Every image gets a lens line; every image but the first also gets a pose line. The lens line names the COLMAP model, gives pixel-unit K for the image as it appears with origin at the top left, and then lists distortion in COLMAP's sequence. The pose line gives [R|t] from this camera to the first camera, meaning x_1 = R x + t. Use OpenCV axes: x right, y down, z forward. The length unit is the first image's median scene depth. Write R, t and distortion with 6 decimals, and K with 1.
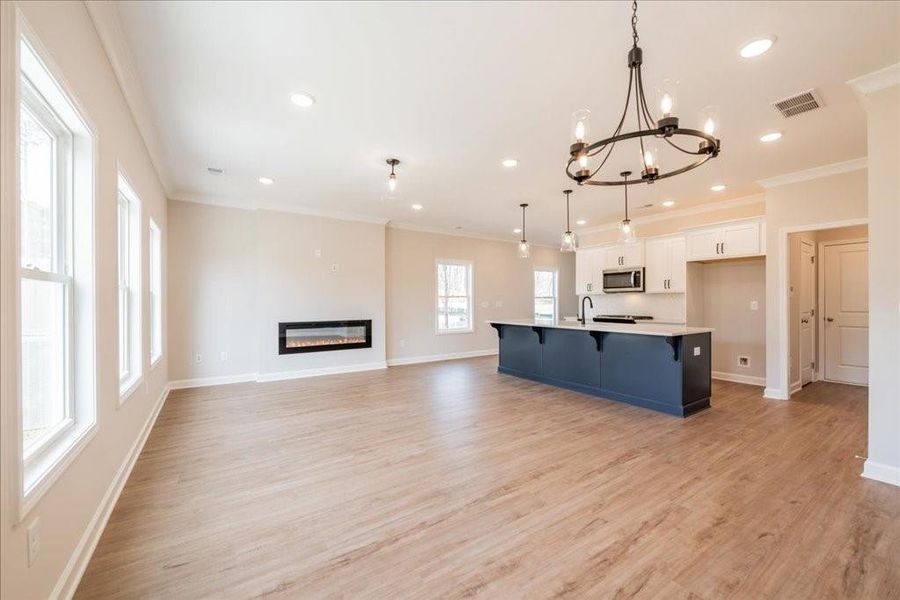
lens RADIAL K [[366.7, 0, 450.0], [0, 366.7, 300.0], [0, 0, 1]] dist [0.000578, -0.000094]
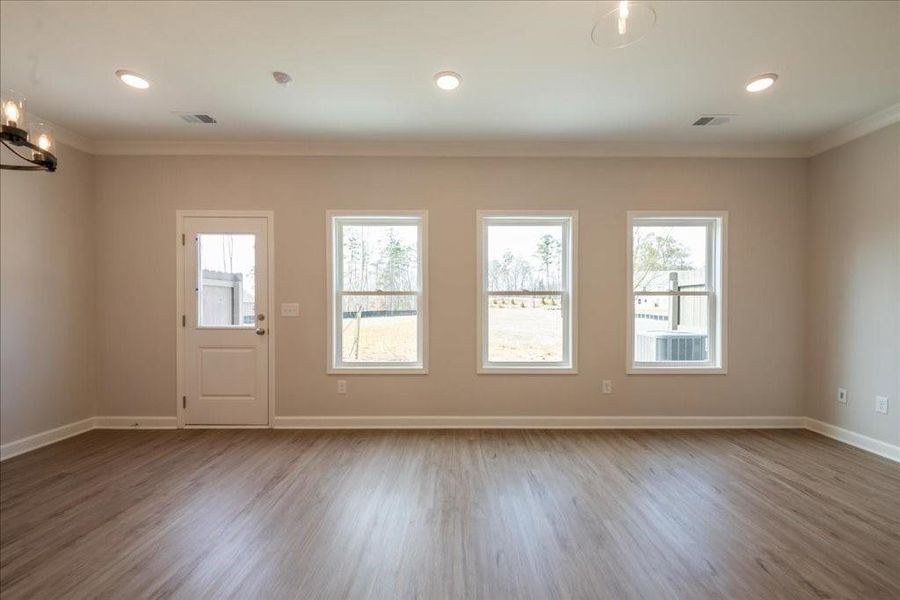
lens RADIAL K [[361.7, 0, 447.4], [0, 361.7, 303.4], [0, 0, 1]] dist [0.000456, -0.000623]
pose [[-0.544261, 0.000871, -0.838915, 0.170887], [0.003161, 0.999994, -0.001012, 0.002582], [0.838910, -0.003203, -0.544261, 0.710648]]
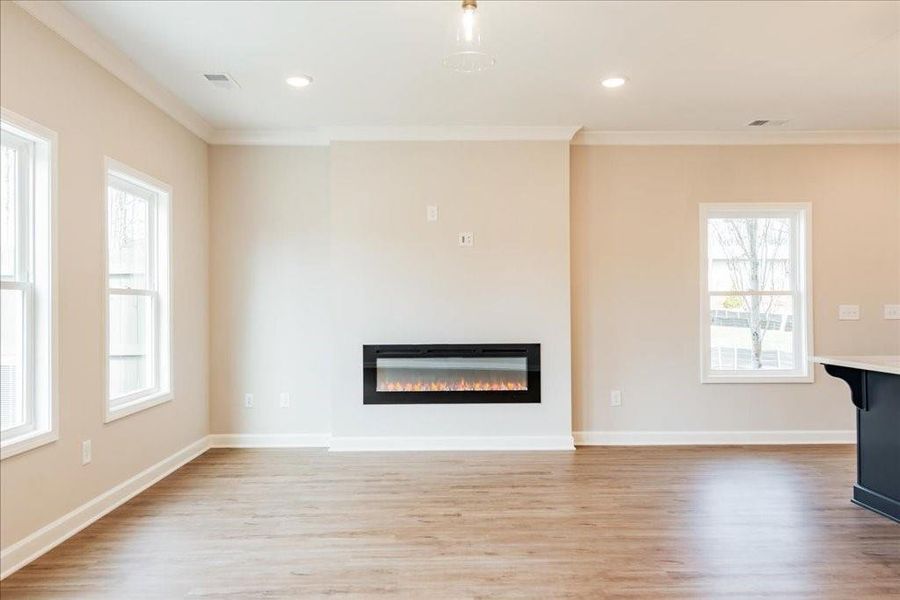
lens RADIAL K [[644.0, 0, 435.9], [0, 644.0, 298.4], [0, 0, 1]] dist [0.010790, 0.001018]
pose [[0.836029, -0.008802, -0.548615, 0.144407], [0.005711, 0.999957, -0.007340, 0.000564], [0.548656, 0.003003, 0.836043, 0.254754]]
